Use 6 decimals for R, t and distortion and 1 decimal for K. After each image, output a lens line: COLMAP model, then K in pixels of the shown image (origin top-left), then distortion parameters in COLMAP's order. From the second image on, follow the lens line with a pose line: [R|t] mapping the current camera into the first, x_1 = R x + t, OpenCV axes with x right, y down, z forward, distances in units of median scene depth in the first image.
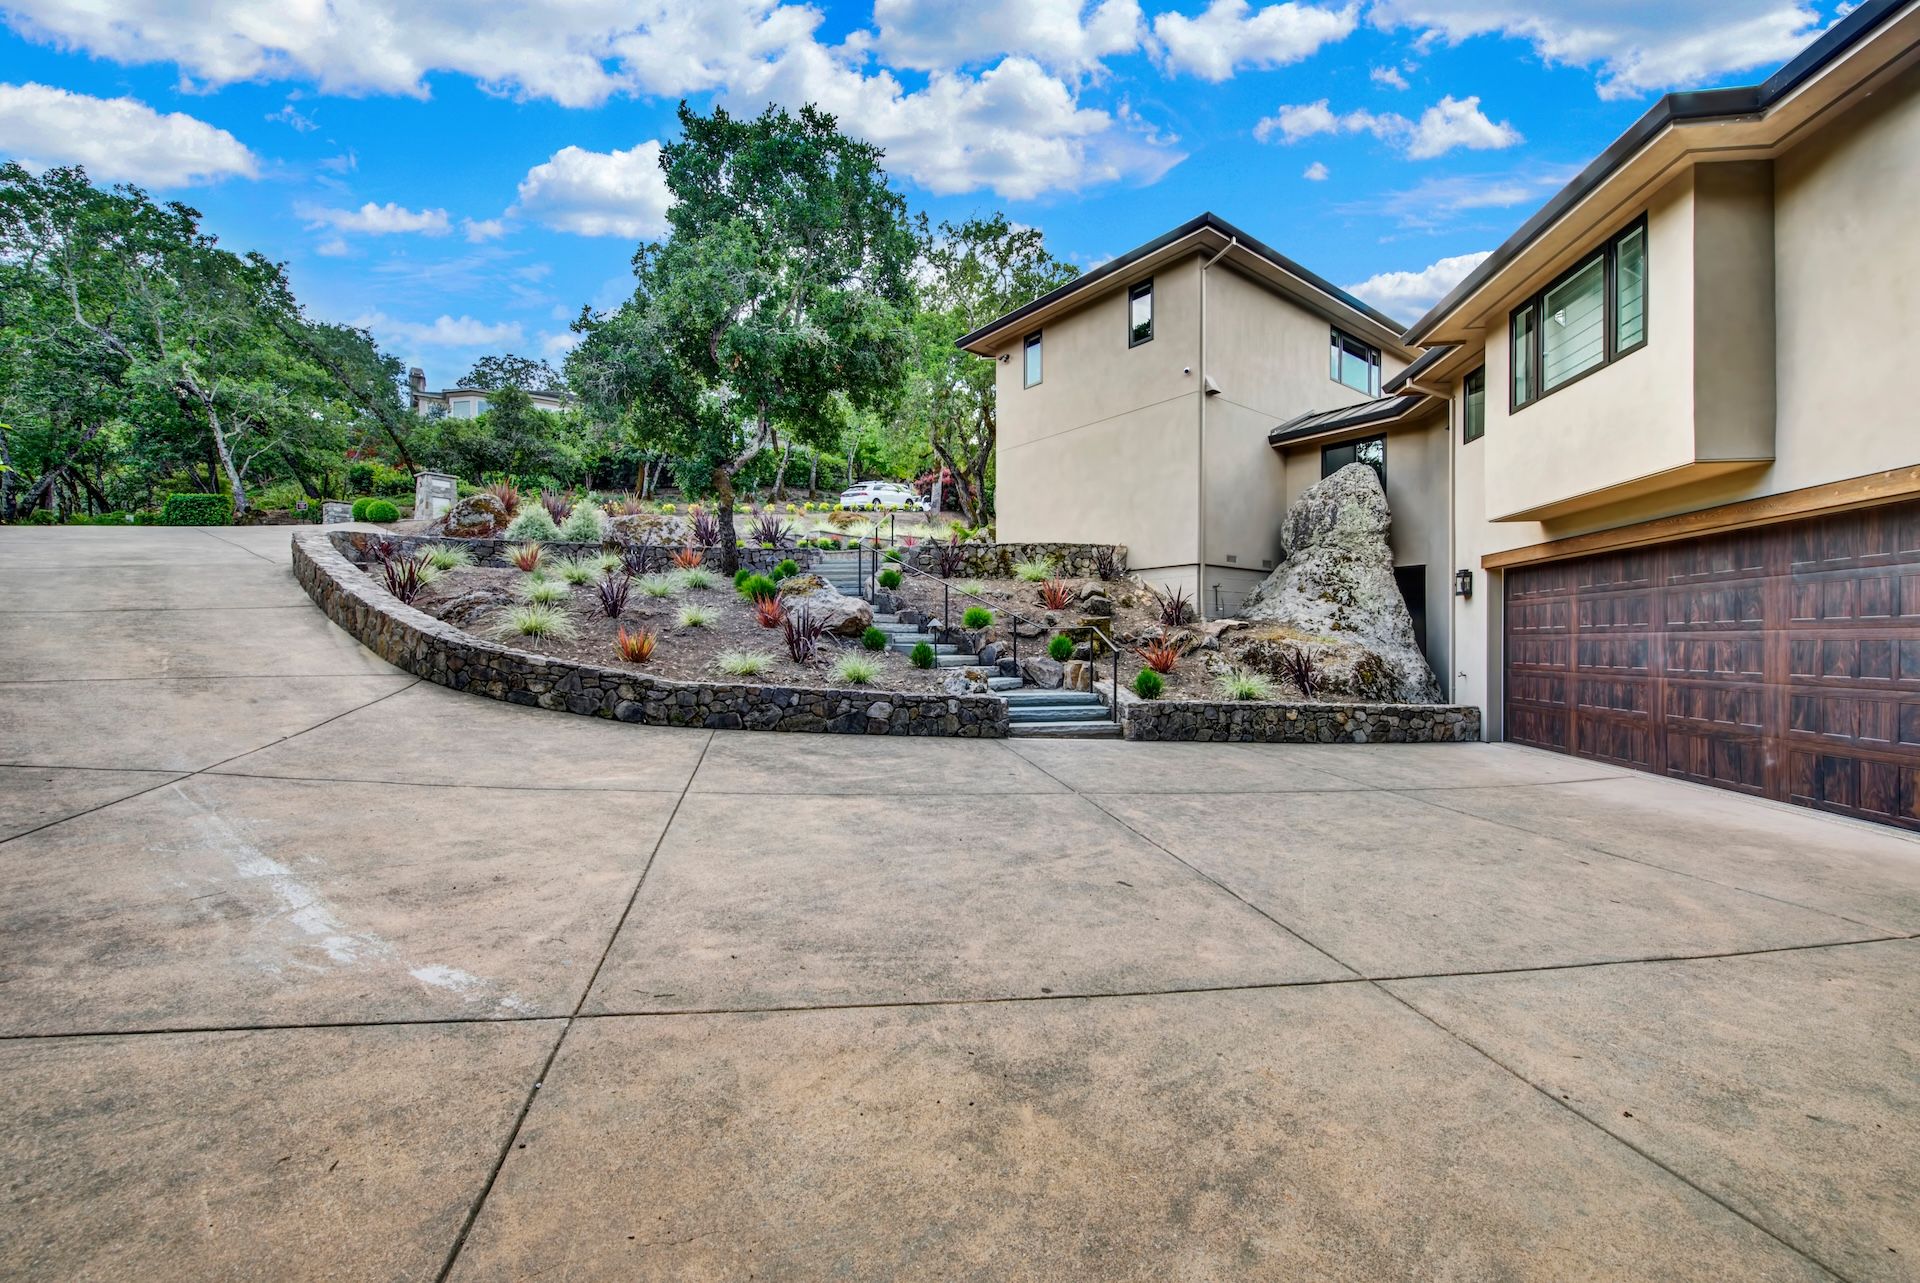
lens RADIAL K [[764.0, 0, 969.7], [0, 764.0, 647.0], [0, 0, 1]] dist [0.002654, -0.002563]
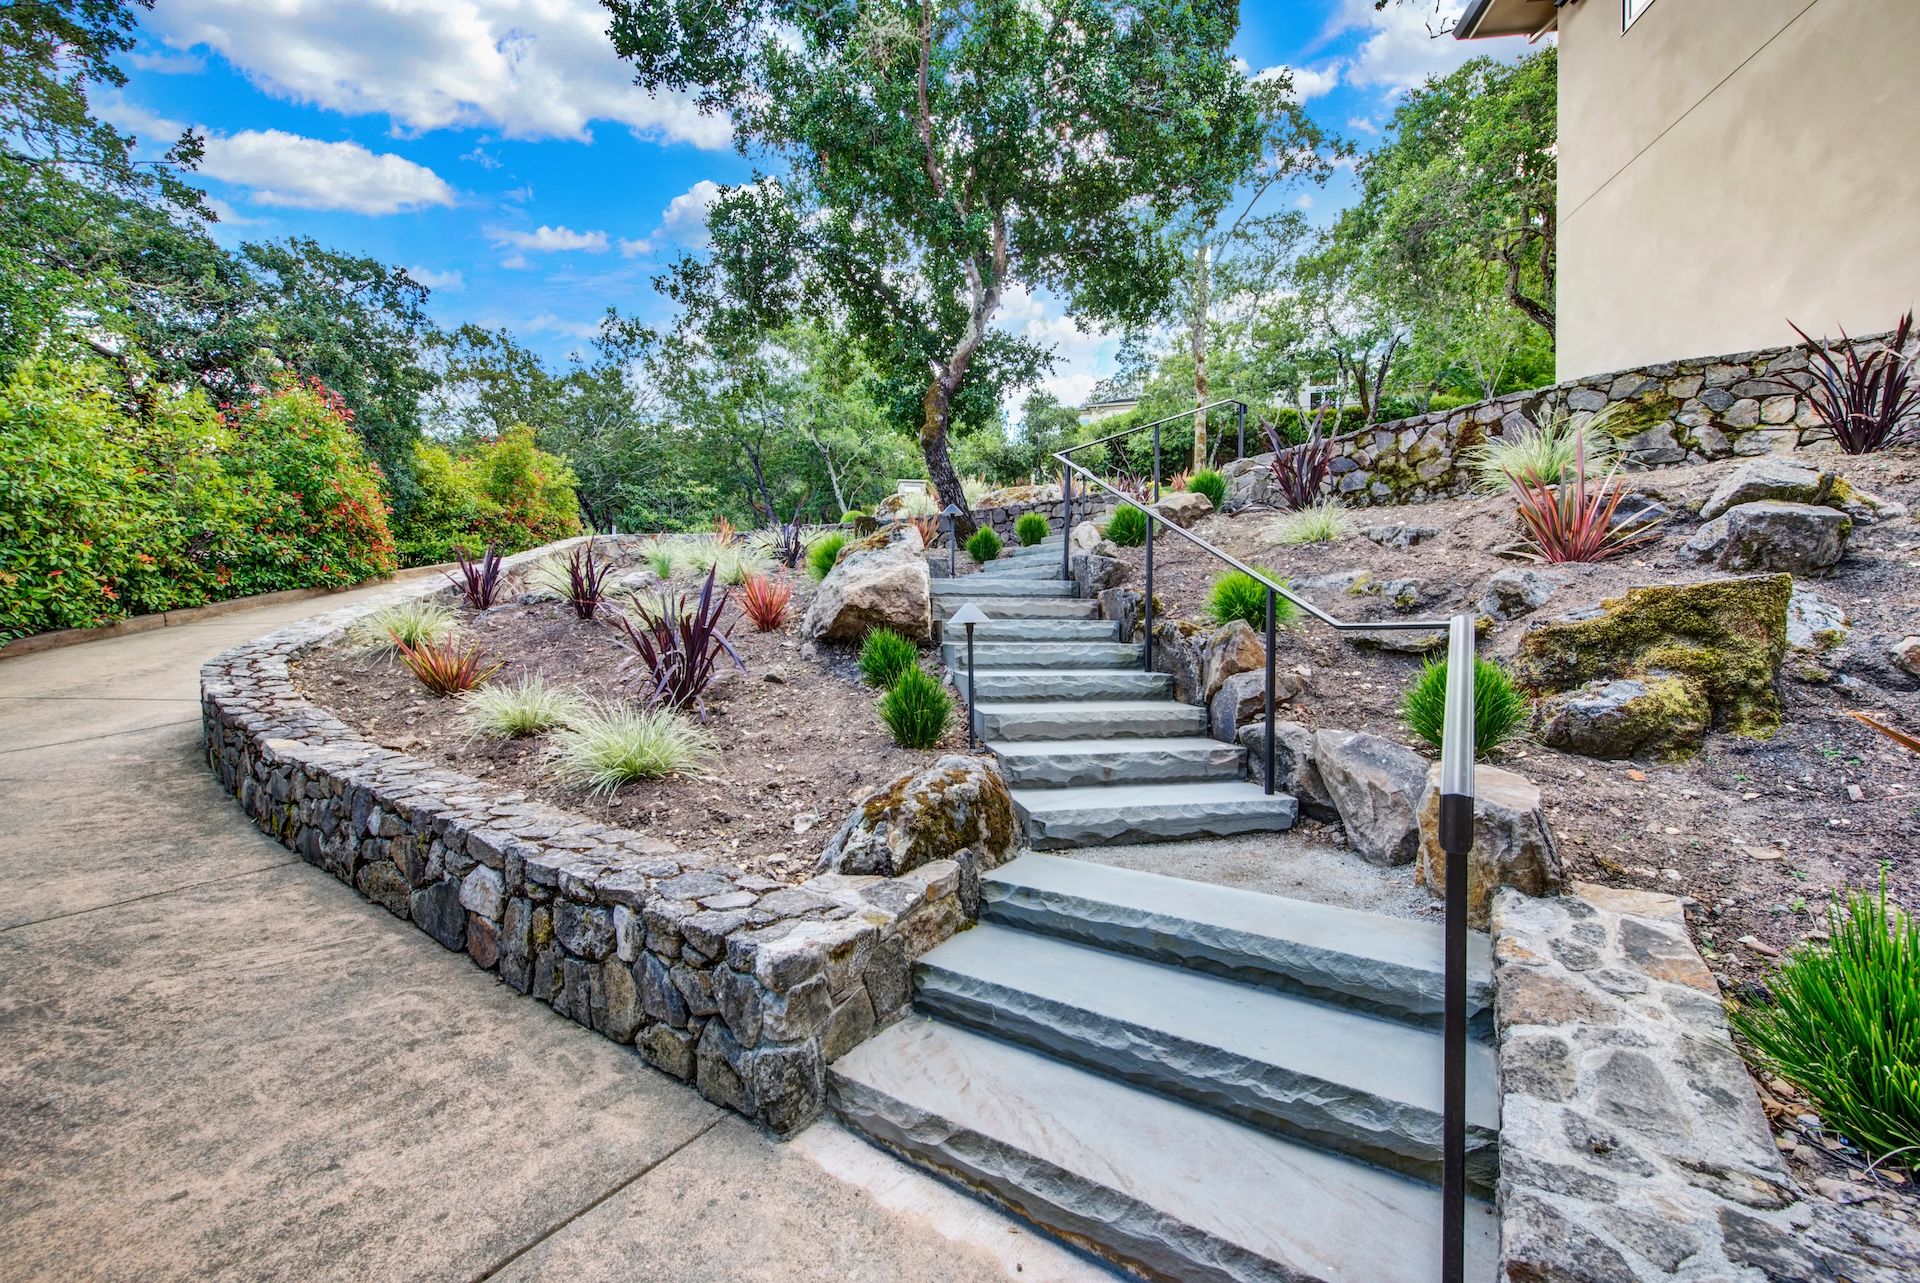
lens RADIAL K [[764.0, 0, 969.7], [0, 764.0, 647.0], [0, 0, 1]] dist [0.002654, -0.002563]
pose [[0.687837, 0.008185, -0.725819, 0.162927], [-0.007655, 0.999963, 0.004023, -0.014353], [0.725825, 0.002789, 0.687874, 0.594097]]
